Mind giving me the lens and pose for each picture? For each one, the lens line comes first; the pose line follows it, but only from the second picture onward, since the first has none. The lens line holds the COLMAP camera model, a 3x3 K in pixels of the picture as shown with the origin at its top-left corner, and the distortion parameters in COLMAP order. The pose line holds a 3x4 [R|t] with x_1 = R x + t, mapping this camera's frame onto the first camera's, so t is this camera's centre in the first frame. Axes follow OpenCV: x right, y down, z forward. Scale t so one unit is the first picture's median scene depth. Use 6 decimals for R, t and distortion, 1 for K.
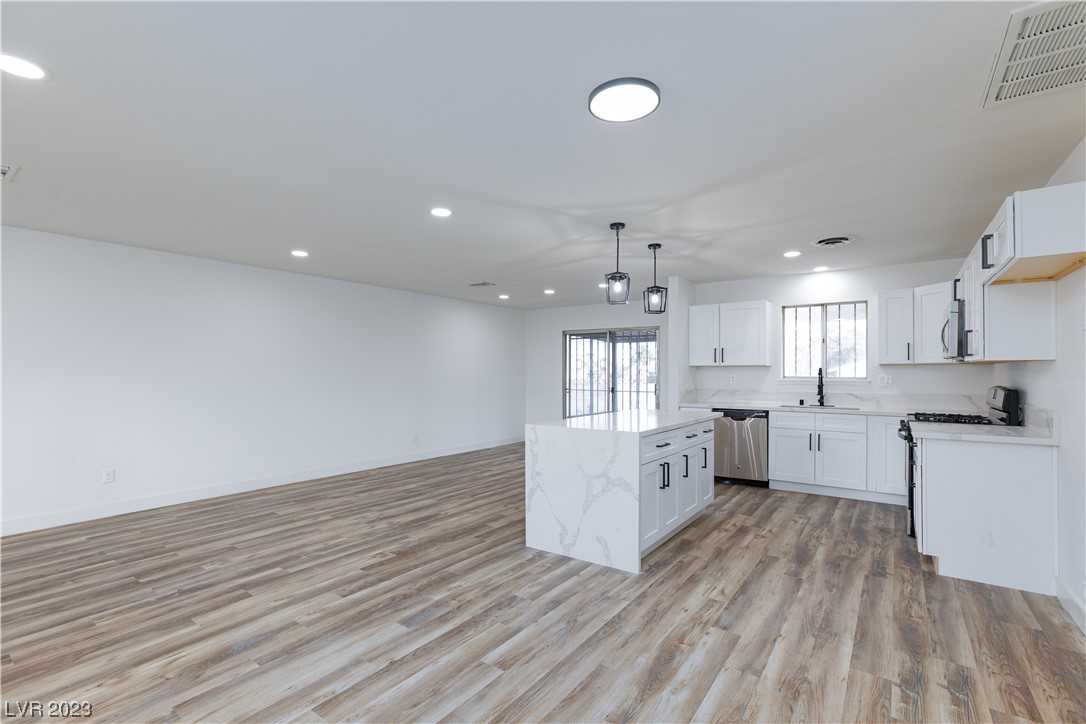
lens RADIAL K [[497.8, 0, 536.1], [0, 497.8, 372.2], [0, 0, 1]] dist [-0.021564, 0.012715]
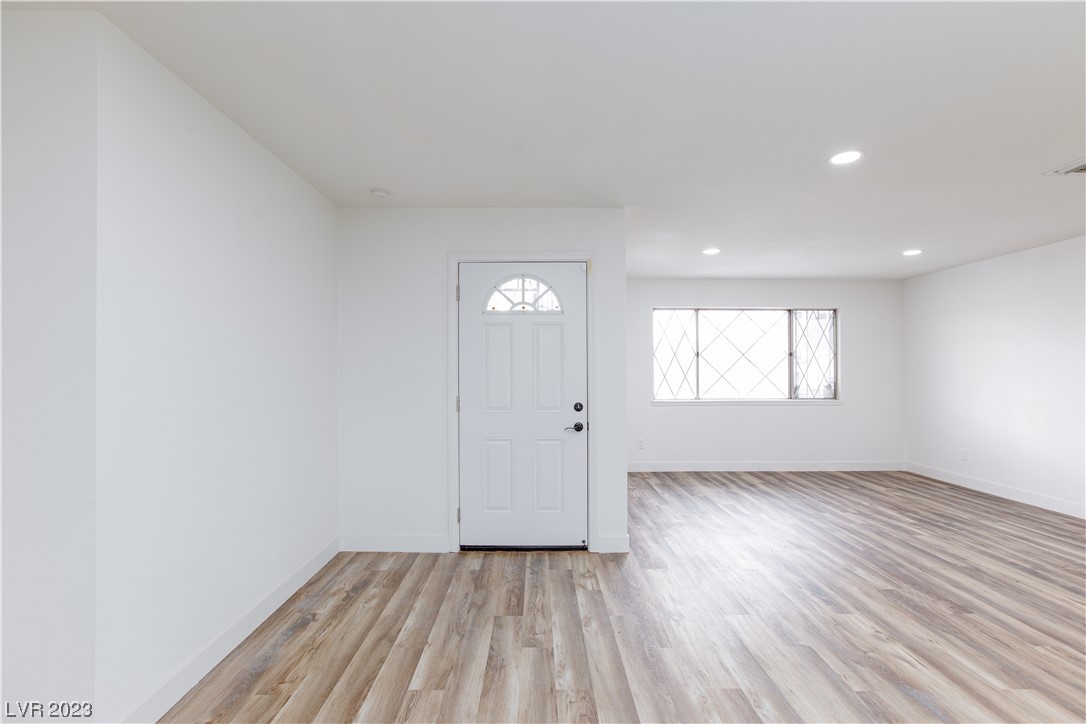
lens RADIAL K [[497.8, 0, 544.8], [0, 497.8, 370.2], [0, 0, 1]] dist [-0.021564, 0.012715]
pose [[-0.798692, -0.000269, -0.601740, 0.264211], [-0.002306, 0.999994, 0.002614, 0.001773], [0.601736, 0.003475, -0.798688, 0.820581]]
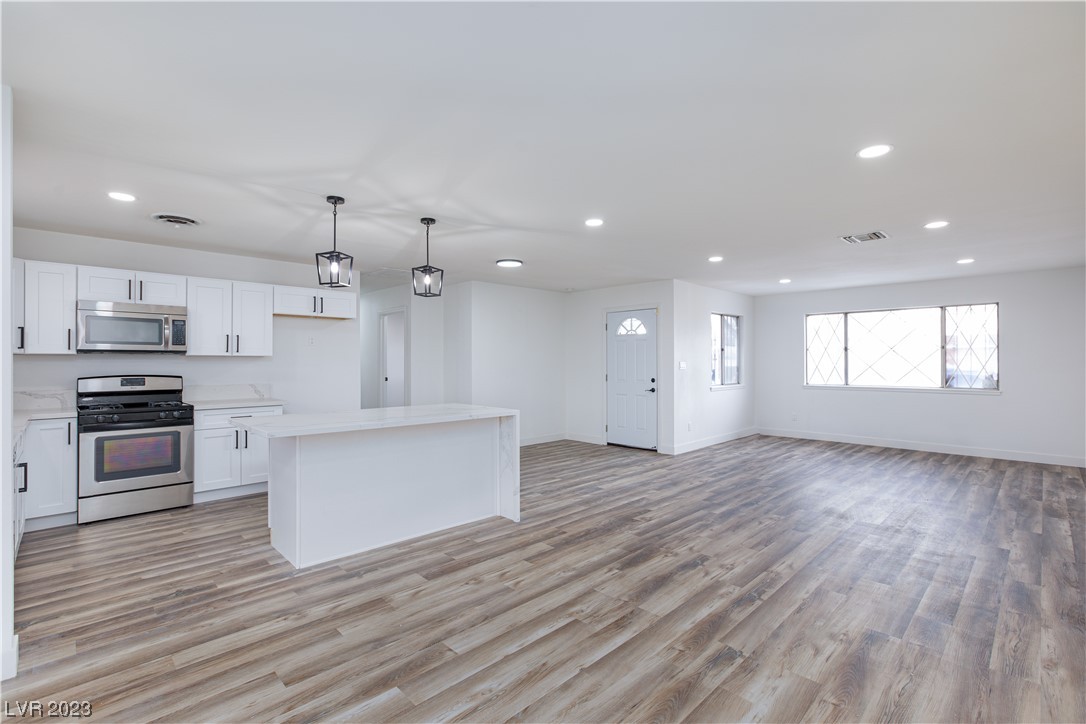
lens RADIAL K [[497.8, 0, 540.6], [0, 497.8, 359.3], [0, 0, 1]] dist [-0.021564, 0.012715]
pose [[-0.987173, 0.004138, 0.159599, -0.245479], [0.003564, 0.999986, -0.003882, -0.001607], [-0.159613, -0.003263, -0.987174, 2.103829]]
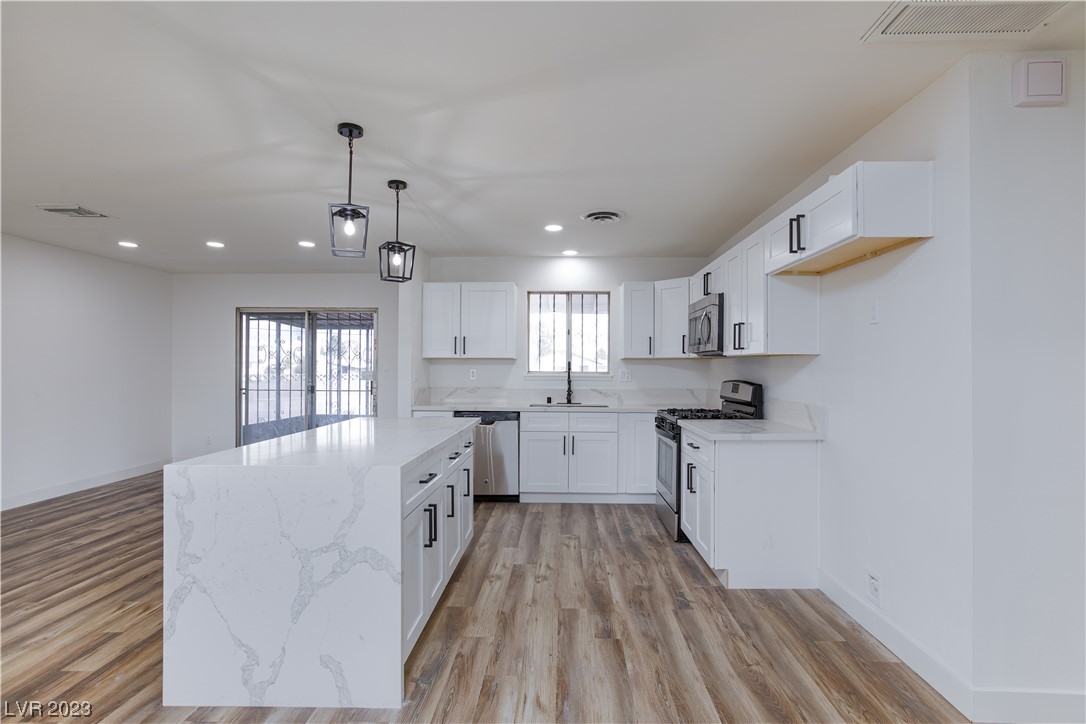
lens RADIAL K [[524.0, 0, 552.0], [0, 524.0, 364.0], [0, 0, 1]] dist [-0.014610, 0.011757]
pose [[0.820947, 0.006587, 0.570966, -0.001215], [-0.003094, 0.999970, -0.007089, 0.003814], [-0.570995, 0.004053, 0.820943, 0.339243]]
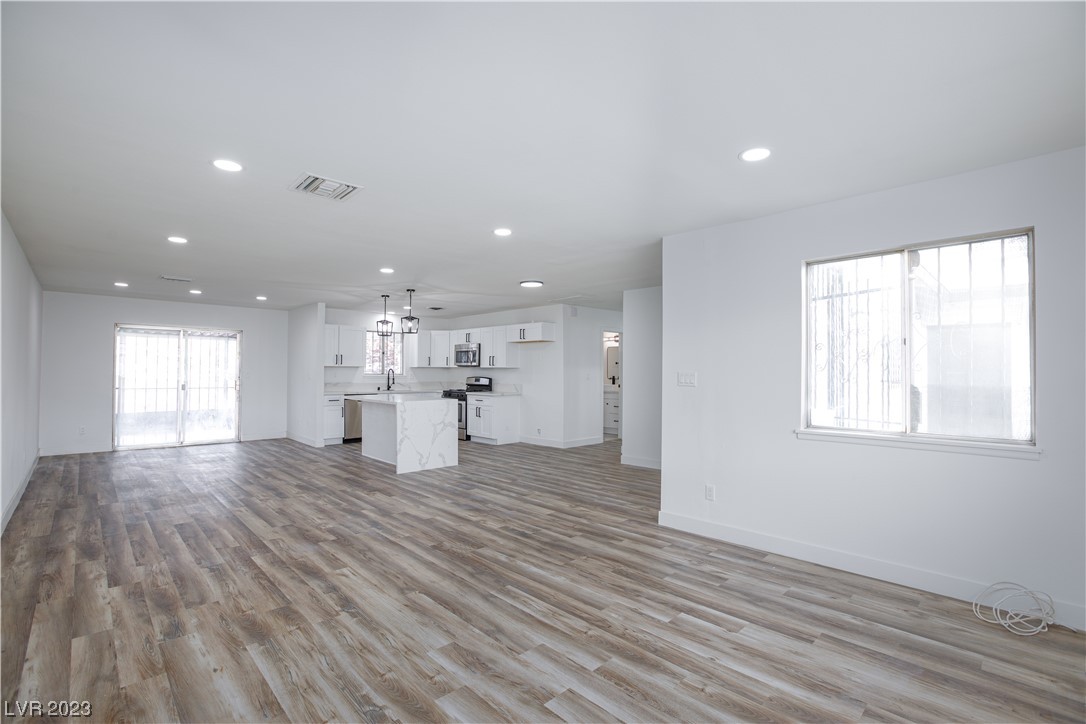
lens RADIAL K [[497.8, 0, 538.7], [0, 497.8, 366.7], [0, 0, 1]] dist [-0.021564, 0.012715]
pose [[0.183371, 0.010304, 0.982990, -1.624231], [-0.005378, 0.999941, -0.009478, -0.001576], [-0.983029, -0.003549, 0.183416, 0.221977]]
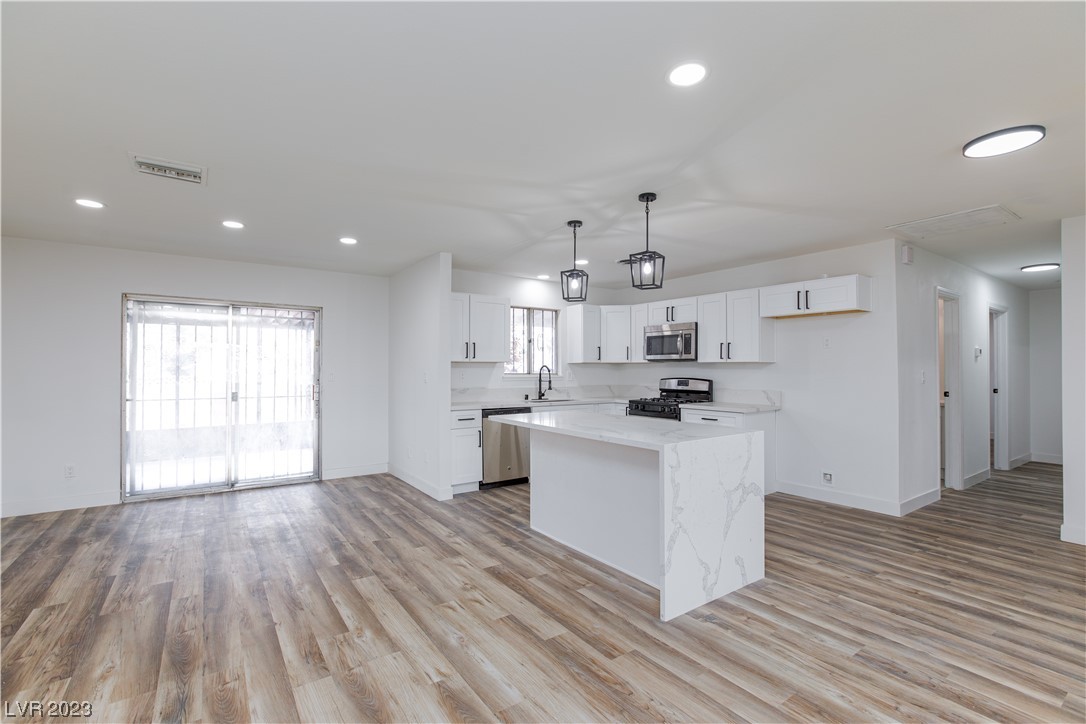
lens RADIAL K [[497.8, 0, 549.0], [0, 497.8, 363.2], [0, 0, 1]] dist [-0.021564, 0.012715]
pose [[0.314499, 0.011388, 0.949189, -0.736267], [-0.000282, 0.999929, -0.011903, 0.000349], [-0.949258, 0.003476, 0.314480, 0.950738]]
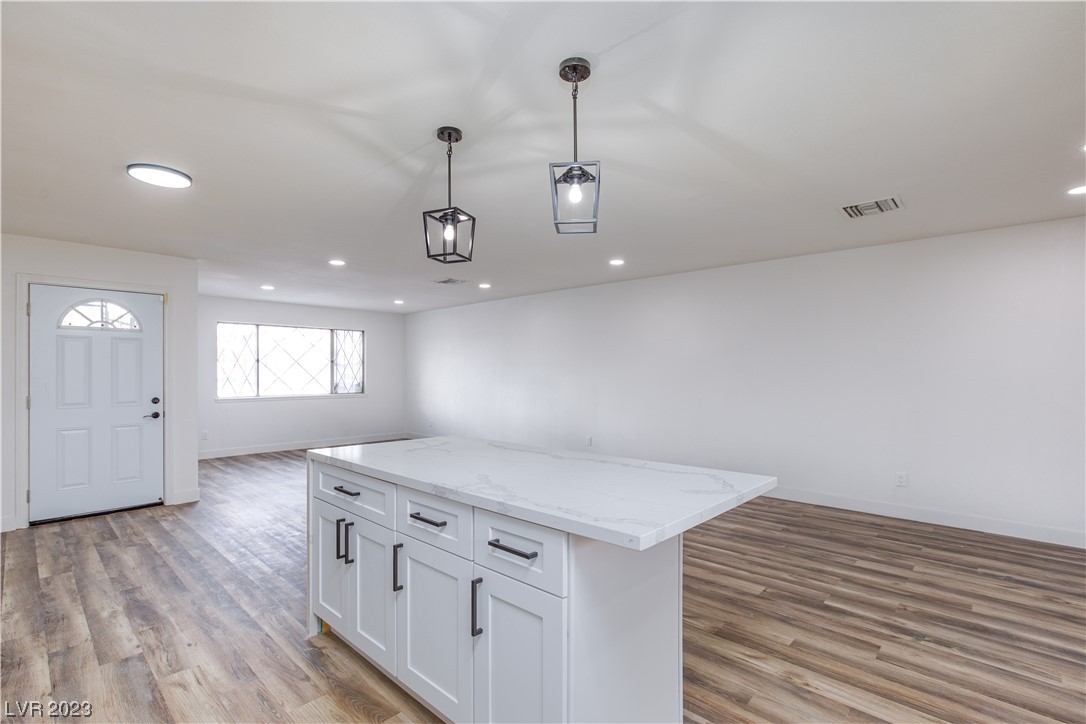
lens RADIAL K [[497.8, 0, 542.5], [0, 497.8, 366.4], [0, 0, 1]] dist [-0.021564, 0.012715]
pose [[-0.121299, -0.012287, -0.992540, 0.801773], [0.000915, 0.999922, -0.012491, 0.002505], [0.992616, -0.002423, -0.121279, 1.260884]]
